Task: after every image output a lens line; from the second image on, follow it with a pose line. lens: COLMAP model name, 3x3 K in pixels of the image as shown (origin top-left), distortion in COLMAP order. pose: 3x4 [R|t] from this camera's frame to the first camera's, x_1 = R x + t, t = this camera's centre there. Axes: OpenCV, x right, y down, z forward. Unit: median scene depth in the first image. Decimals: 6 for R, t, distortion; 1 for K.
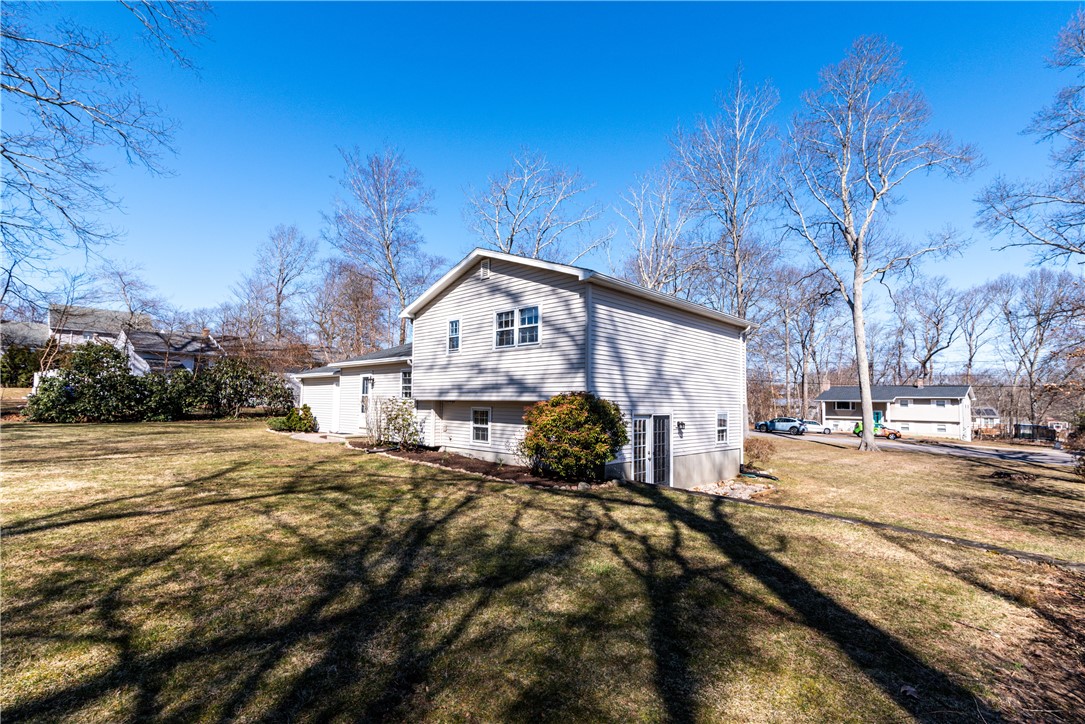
lens RADIAL K [[496.1, 0, 552.3], [0, 496.1, 374.2], [0, 0, 1]] dist [0.023886, -0.000450]
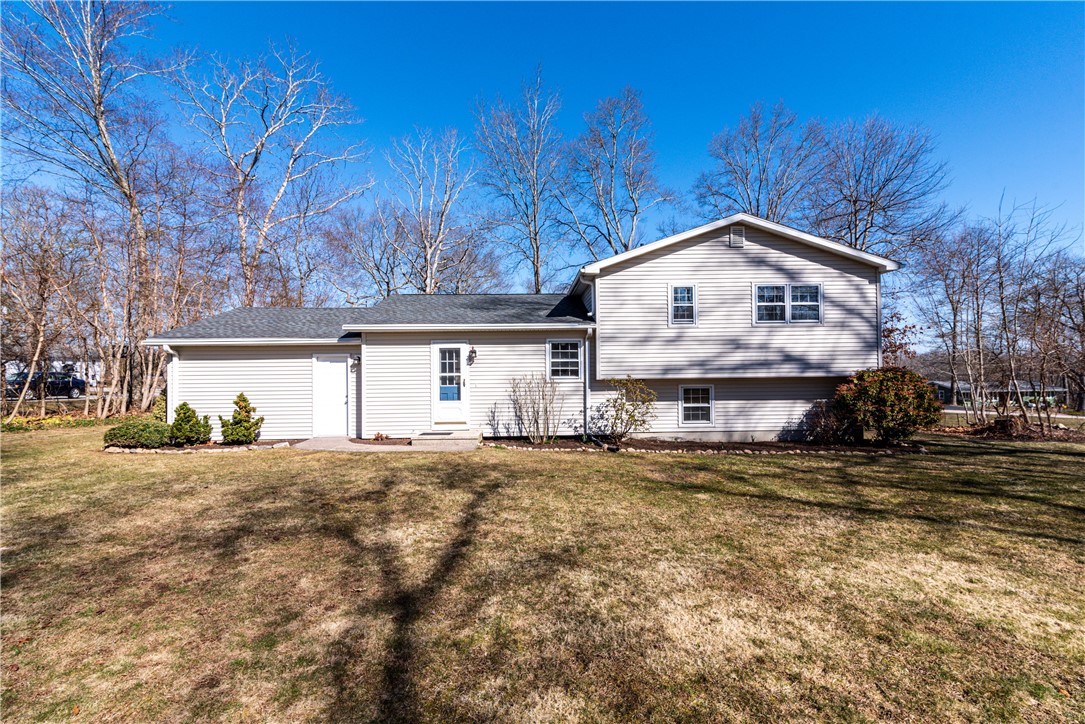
lens RADIAL K [[496.1, 0, 536.8], [0, 496.1, 363.2], [0, 0, 1]] dist [0.023886, -0.000450]
pose [[0.699049, -0.014622, 0.714924, -0.998280], [-0.020549, 0.998967, 0.040523, -0.004891], [-0.714779, -0.043019, 0.698027, 0.569291]]
